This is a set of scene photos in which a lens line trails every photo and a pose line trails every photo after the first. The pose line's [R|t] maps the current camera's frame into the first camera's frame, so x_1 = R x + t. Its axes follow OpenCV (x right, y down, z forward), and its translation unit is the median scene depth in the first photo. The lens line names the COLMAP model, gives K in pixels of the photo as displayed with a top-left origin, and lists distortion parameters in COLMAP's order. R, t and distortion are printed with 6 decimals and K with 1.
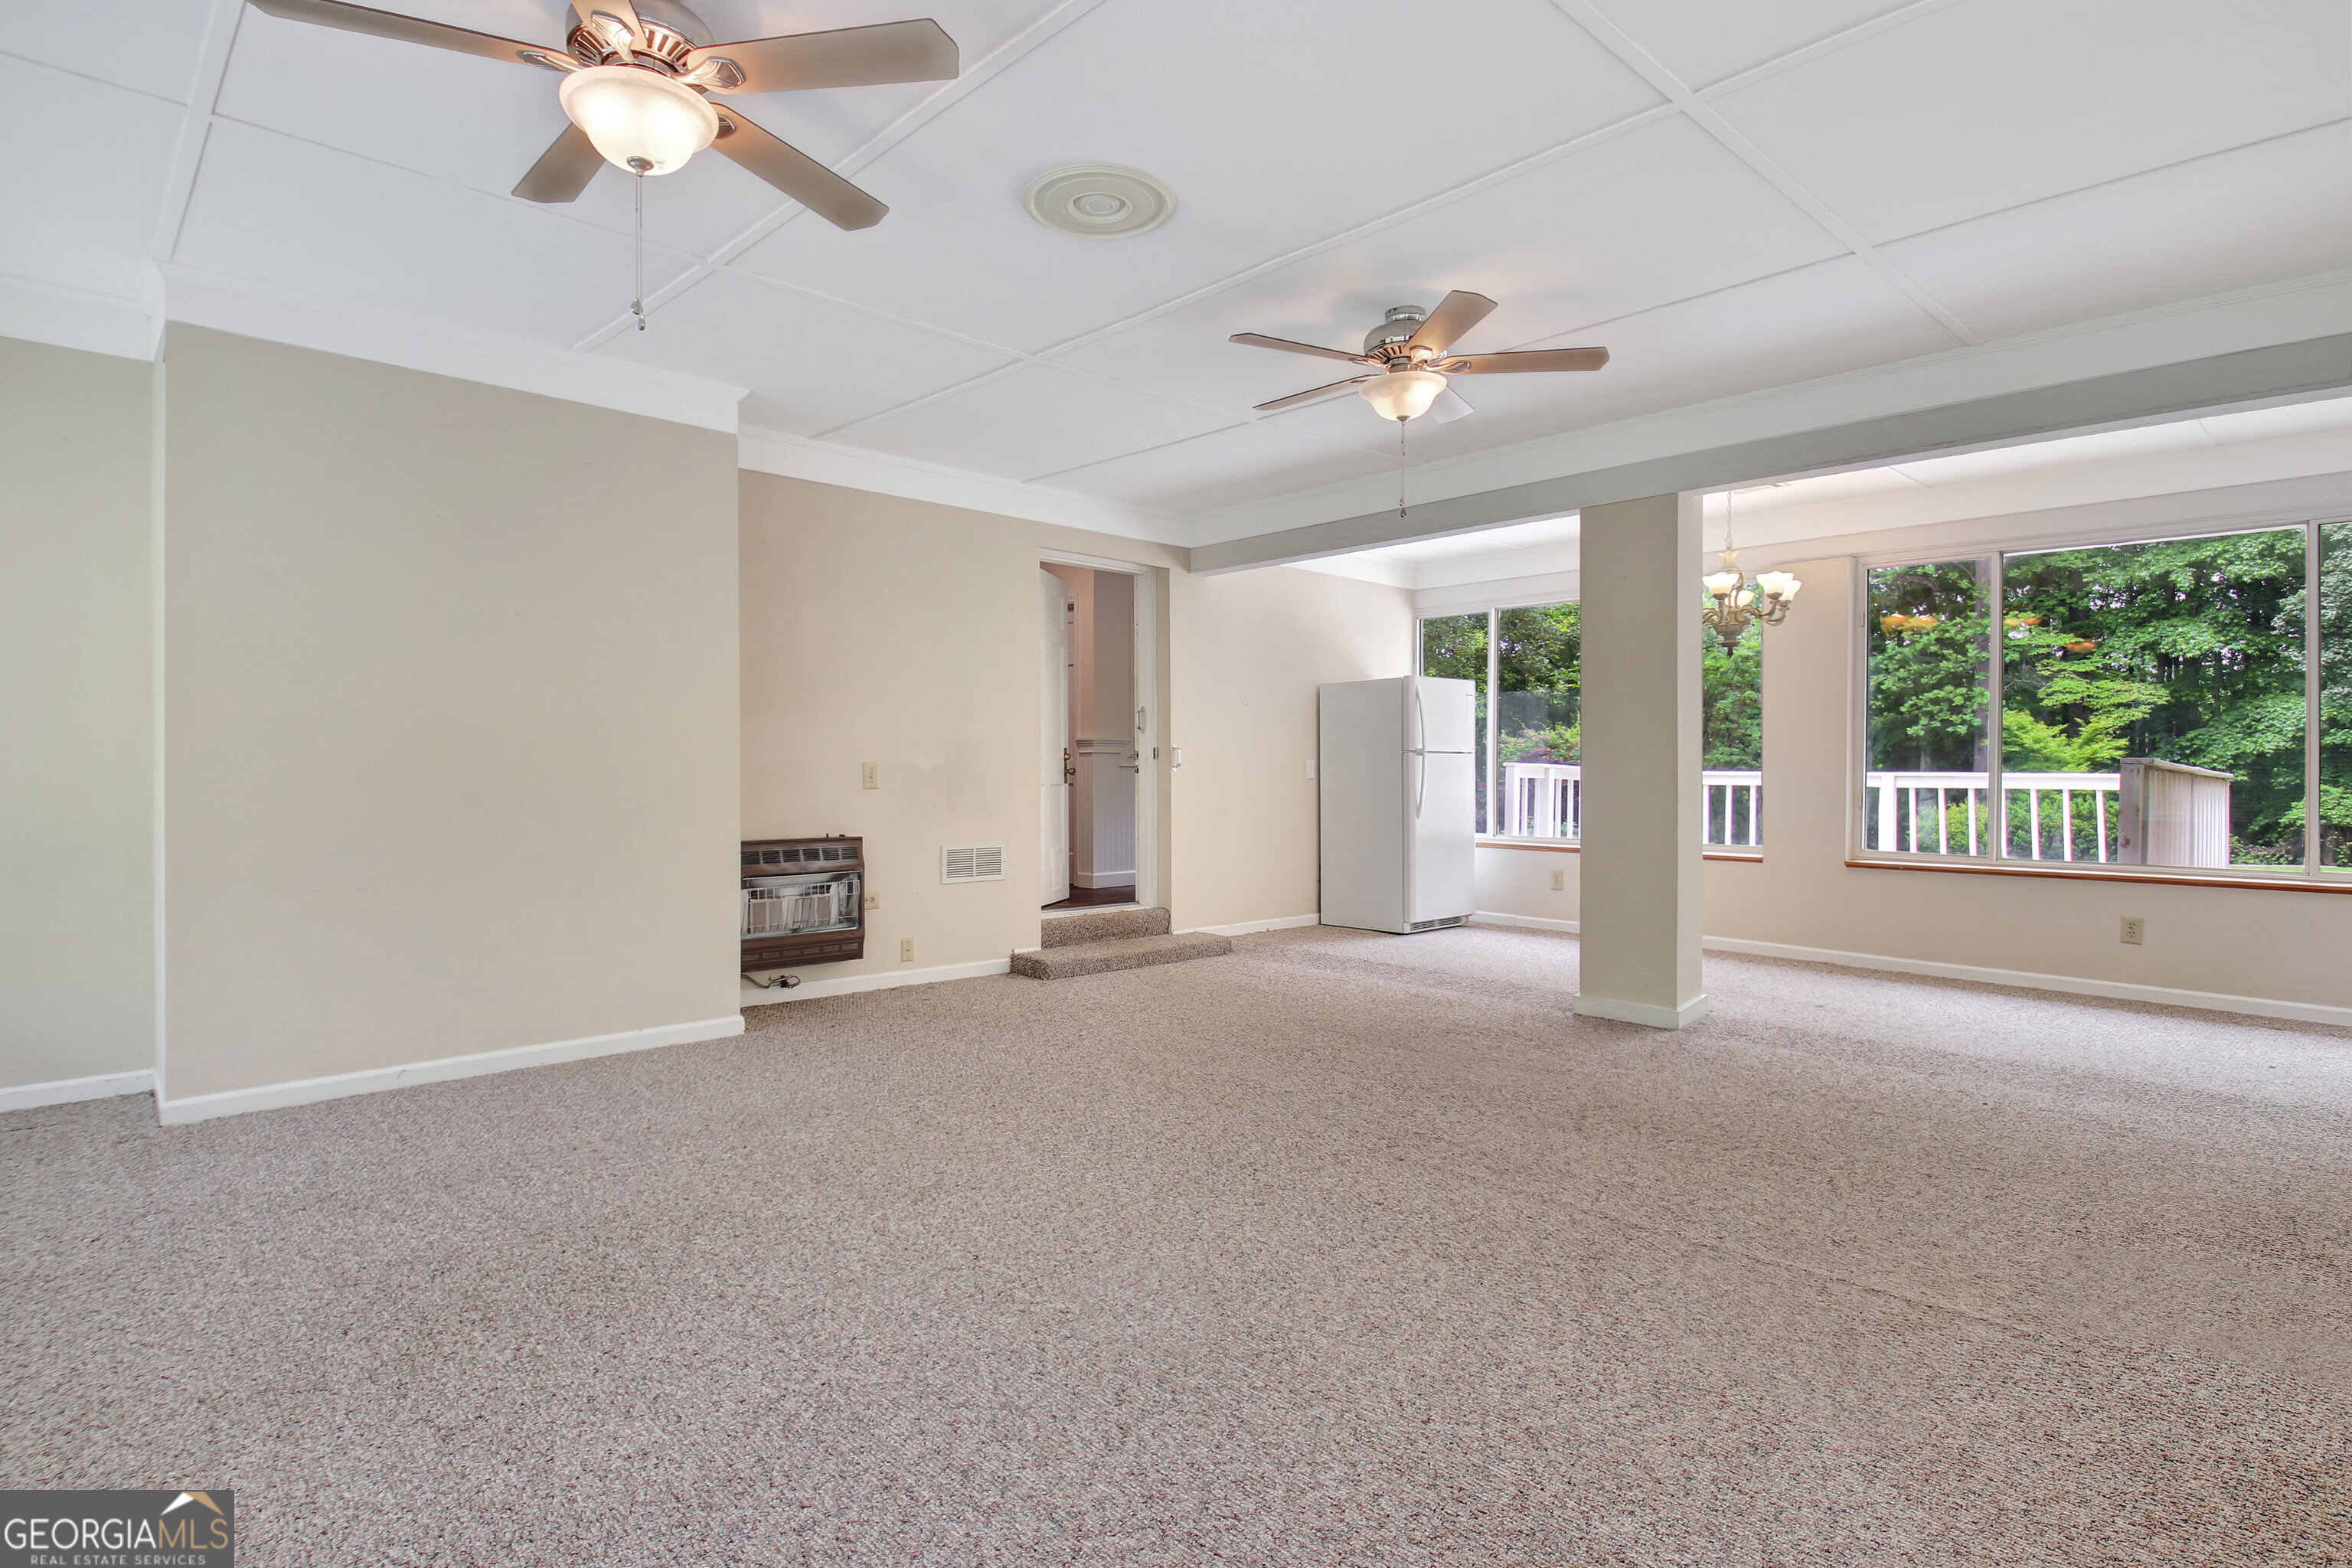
lens RADIAL K [[1212.0, 0, 1184.6], [0, 1212.0, 772.2], [0, 0, 1]] dist [0.034303, -0.023783]
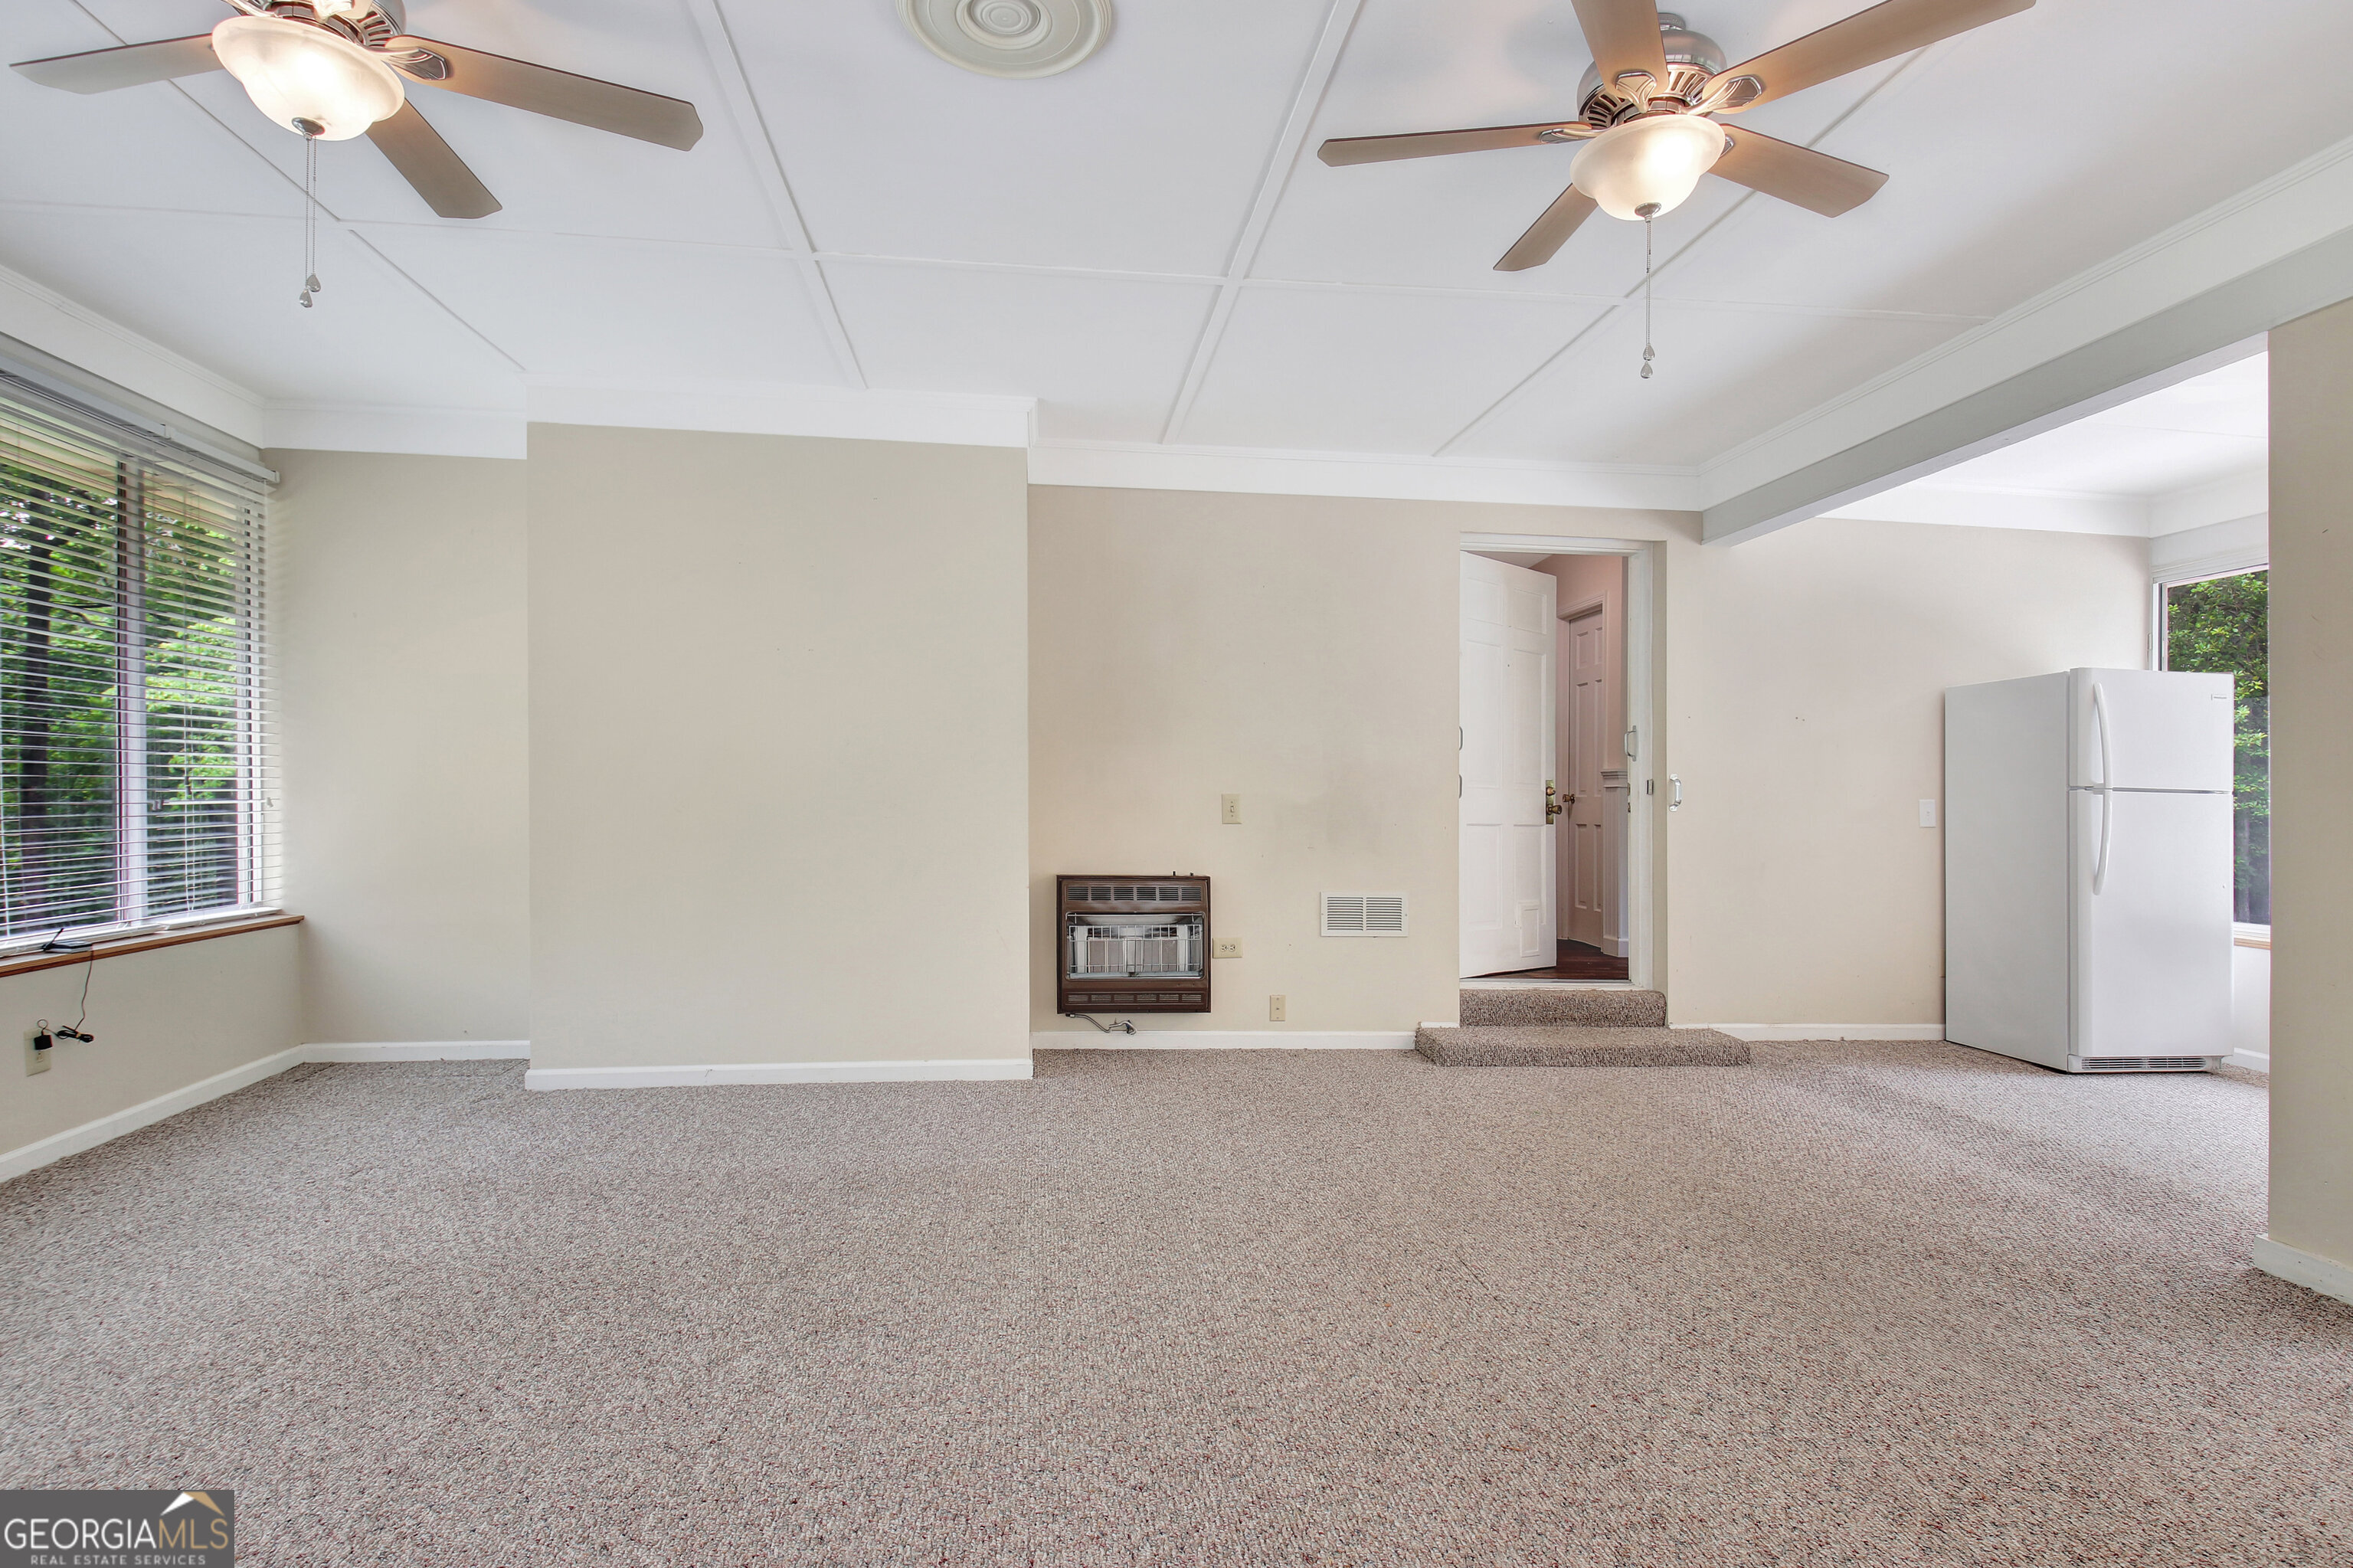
lens RADIAL K [[1212.6, 0, 1183.2], [0, 1212.6, 790.7], [0, 0, 1]] dist [0.034303, -0.023783]
pose [[0.800372, 0.010361, -0.599414, 0.254423], [-0.016565, 0.999851, -0.004835, -0.005882], [0.599274, 0.013799, 0.800425, 0.267600]]
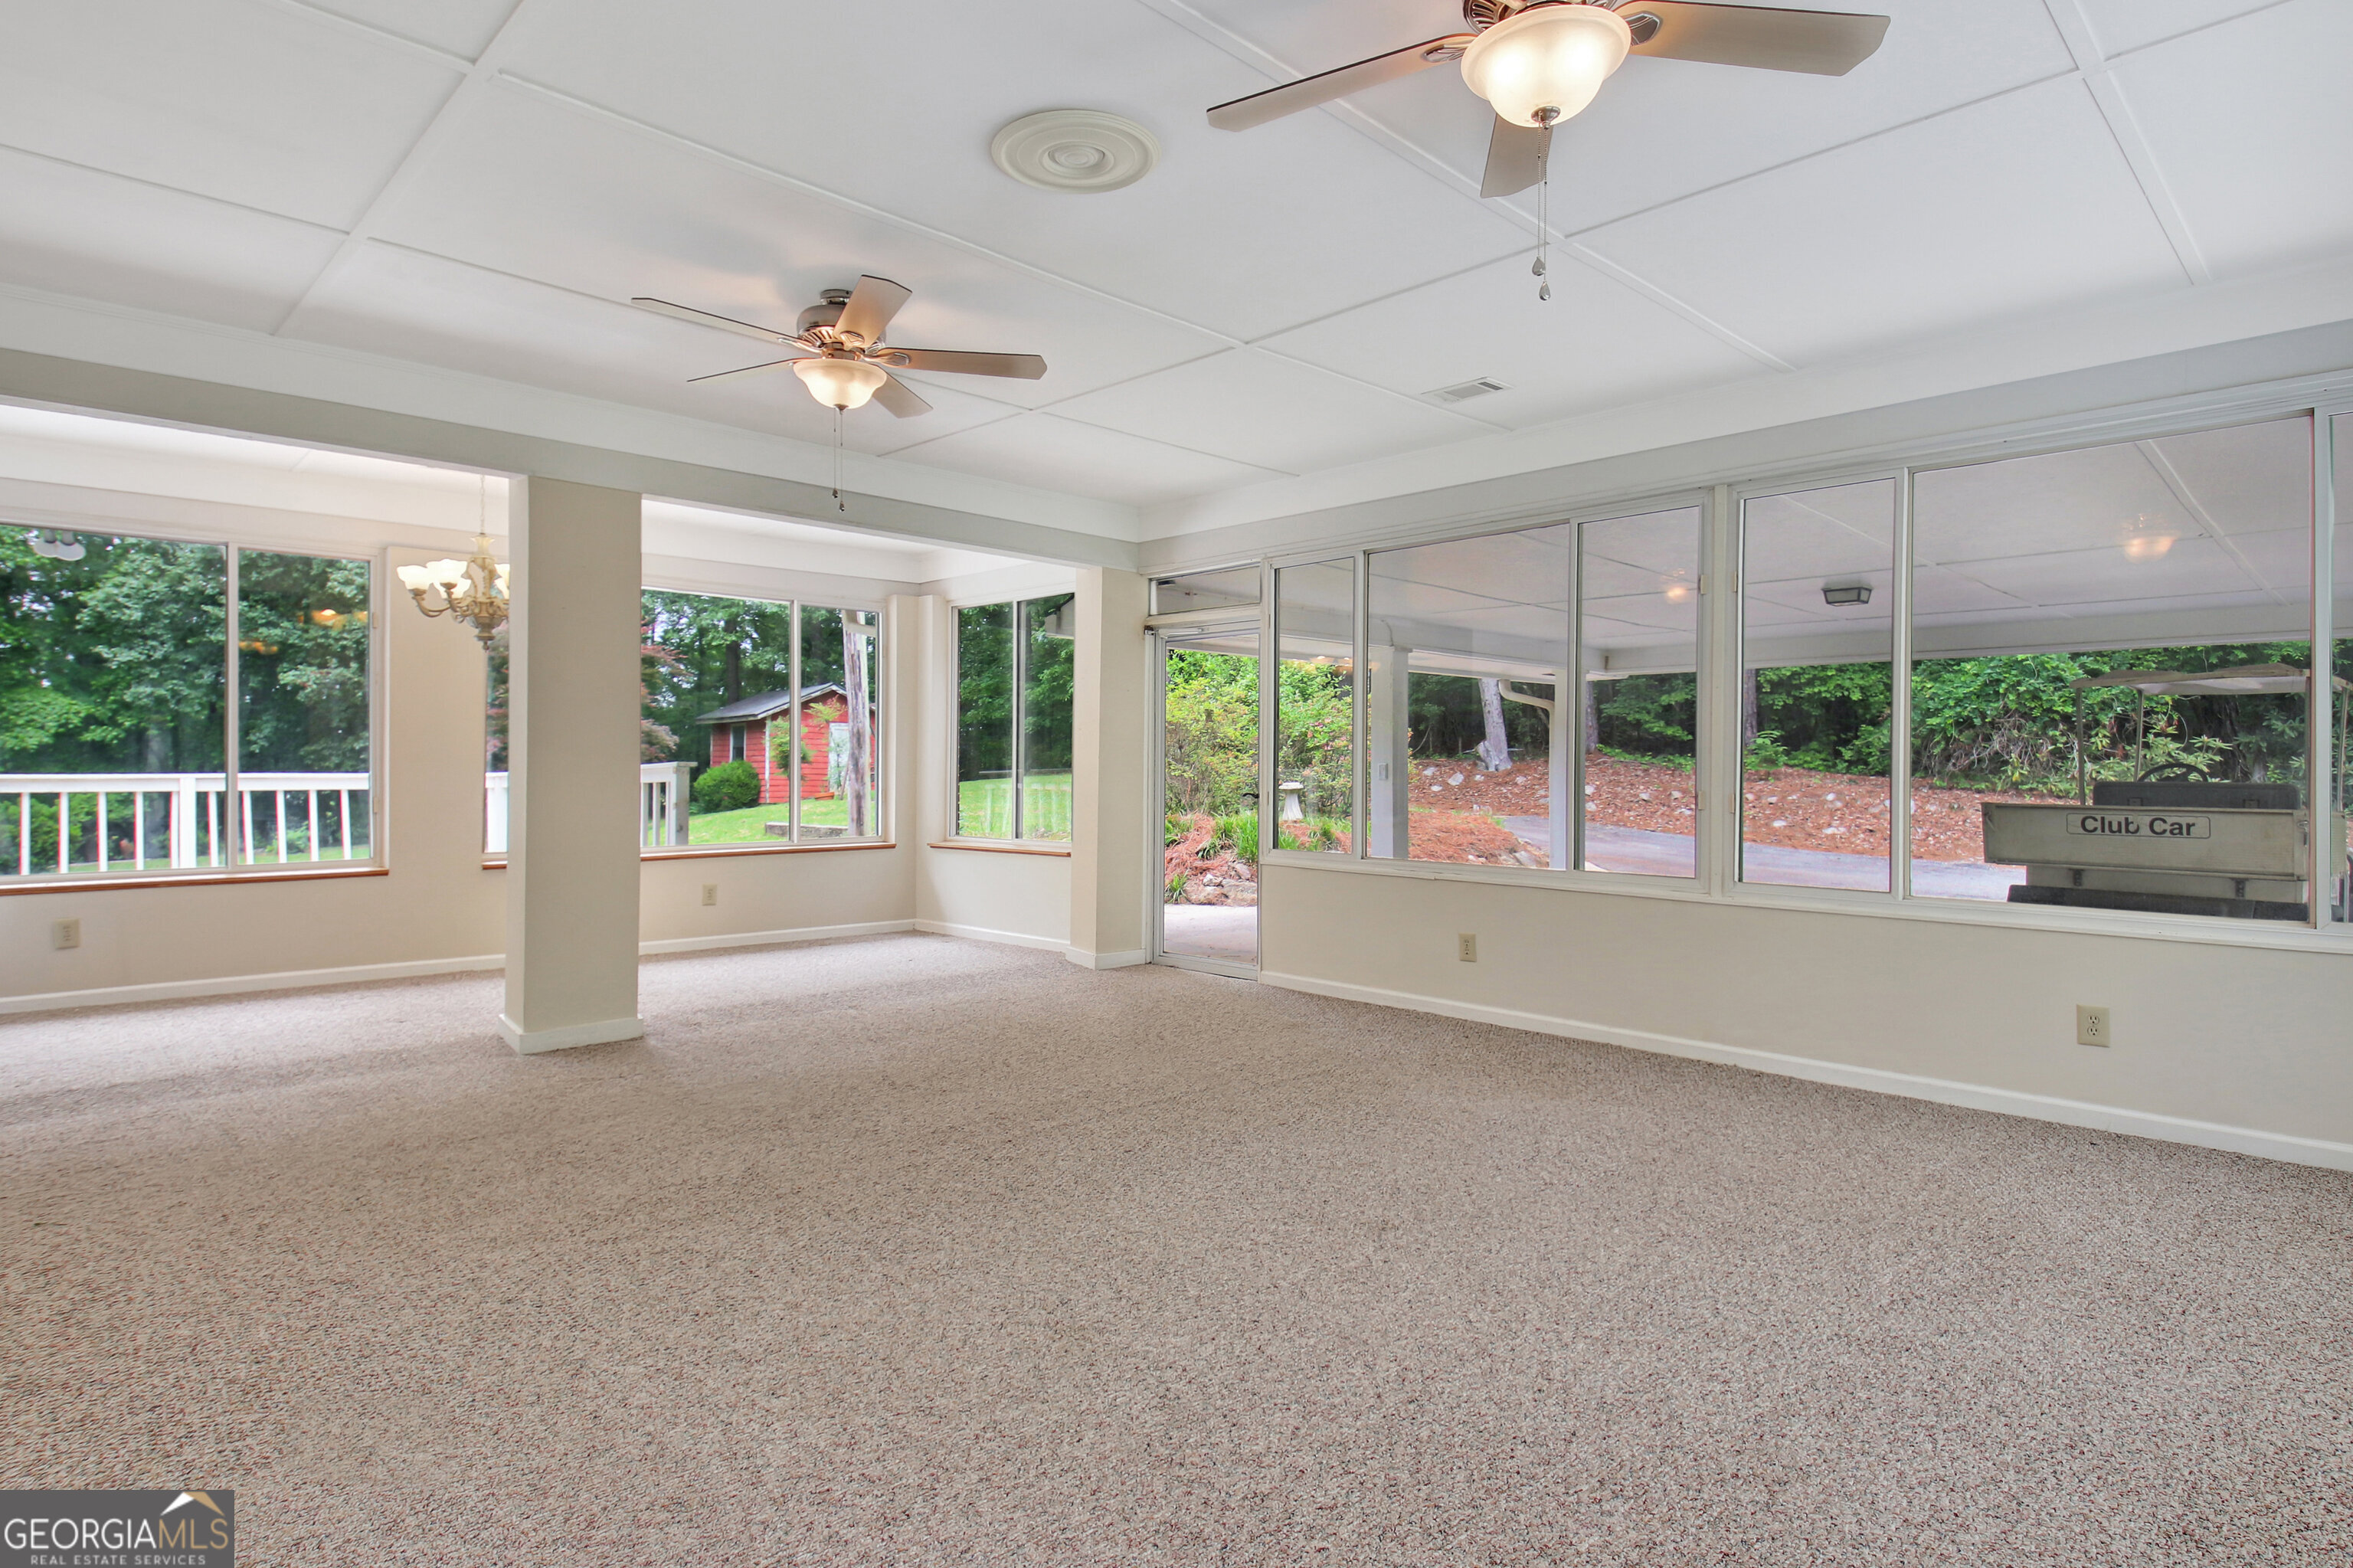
lens RADIAL K [[1212.6, 0, 1198.3], [0, 1212.6, 765.4], [0, 0, 1]] dist [0.034303, -0.023783]
pose [[0.003521, 0.000501, 0.999994, -0.552439], [0.003648, 0.999993, -0.000514, -0.006434], [-0.999987, 0.003650, 0.003519, 0.513327]]
